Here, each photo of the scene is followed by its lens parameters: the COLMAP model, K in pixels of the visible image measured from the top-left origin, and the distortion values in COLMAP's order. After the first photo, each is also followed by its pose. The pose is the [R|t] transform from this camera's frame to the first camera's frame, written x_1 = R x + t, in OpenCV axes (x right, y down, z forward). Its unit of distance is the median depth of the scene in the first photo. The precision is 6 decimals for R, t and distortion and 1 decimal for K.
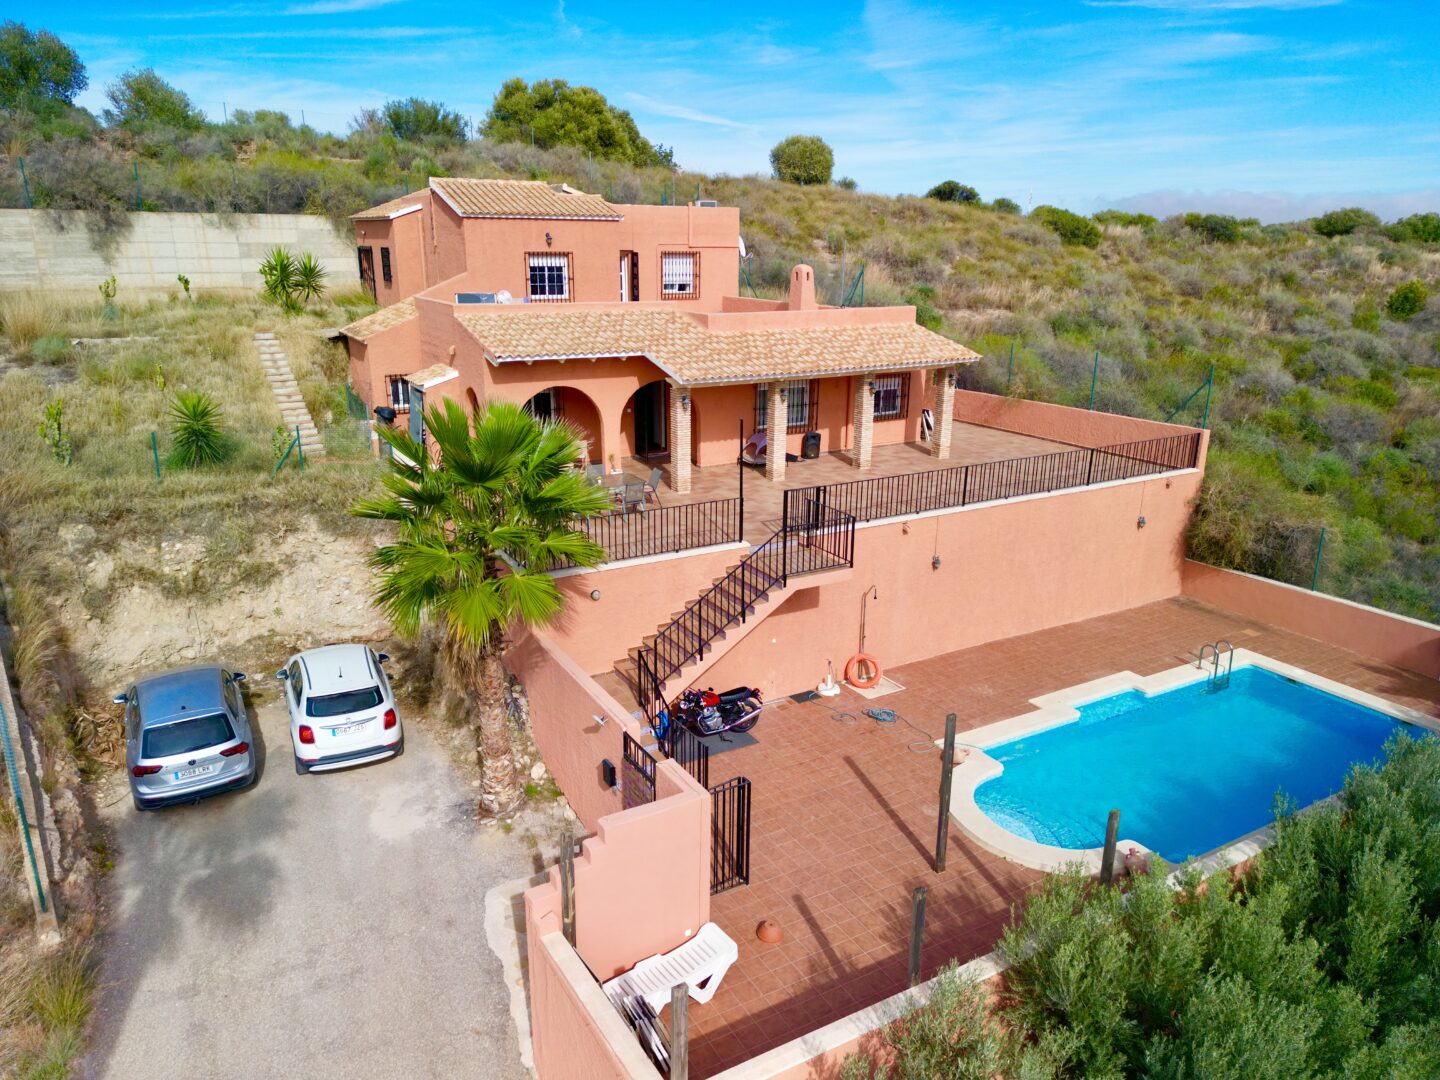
lens RADIAL K [[1005.1, 0, 720.1], [0, 1005.1, 541.2], [0, 0, 1]] dist [0.087318, -0.082776]
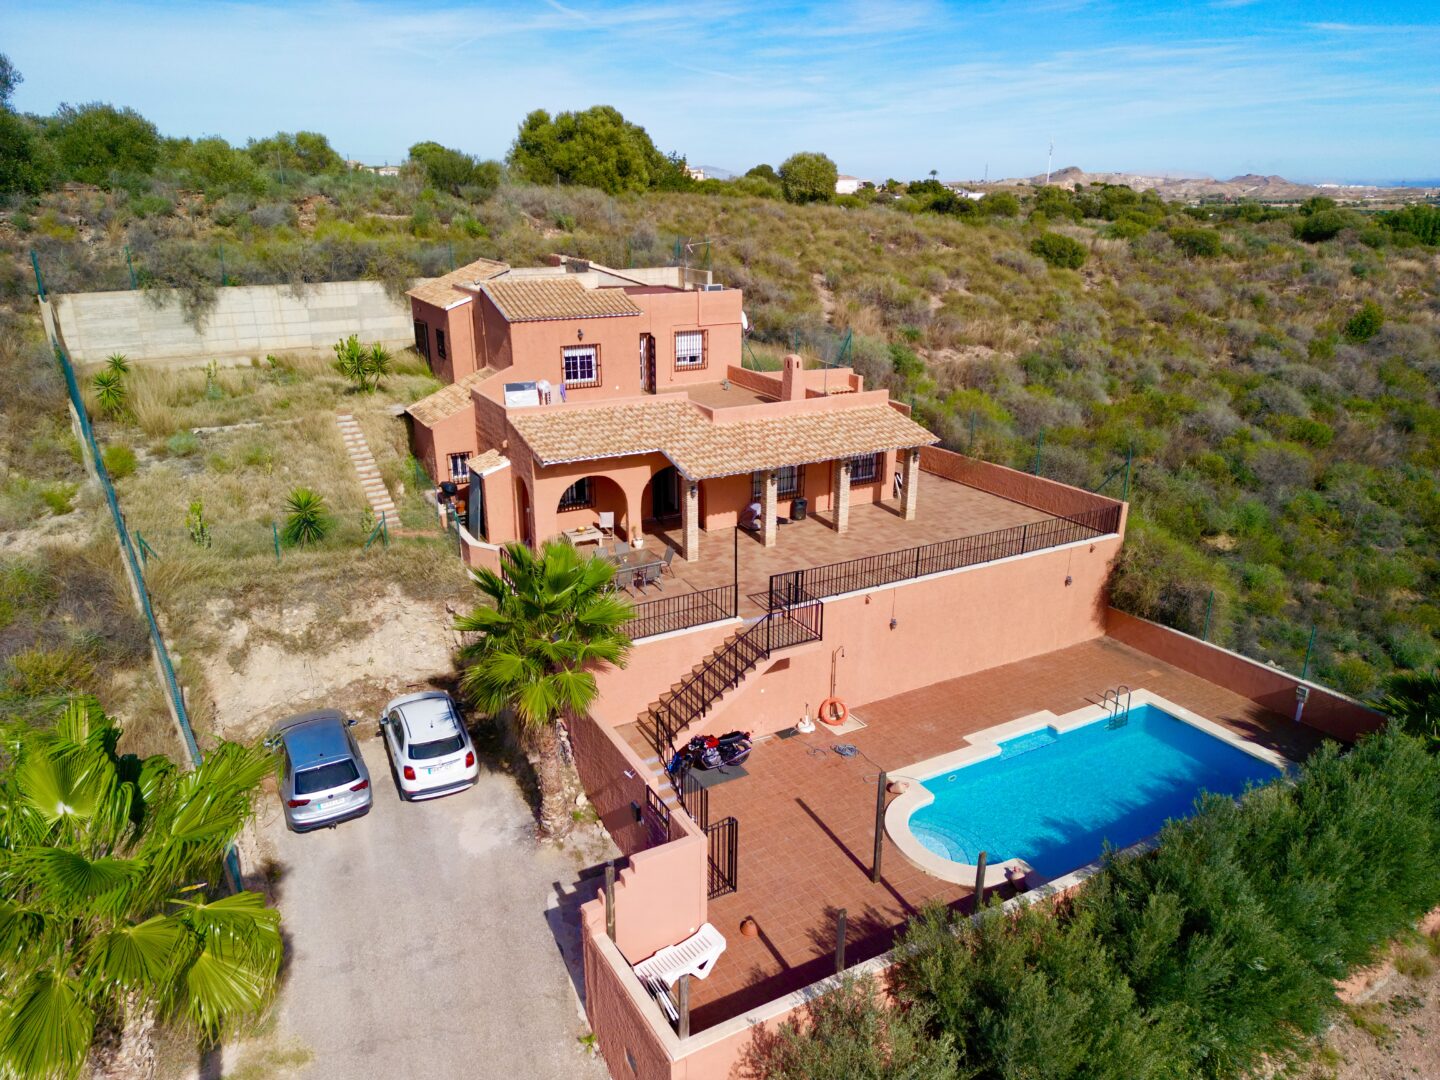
lens RADIAL K [[1005.1, 0, 720.1], [0, 1005.1, 541.2], [0, 0, 1]] dist [0.087318, -0.082776]
pose [[0.999894, 0.002270, -0.014409, 0.014635], [-0.001595, 0.998906, 0.046731, -0.122485], [0.014500, -0.046703, 0.998804, -0.216987]]
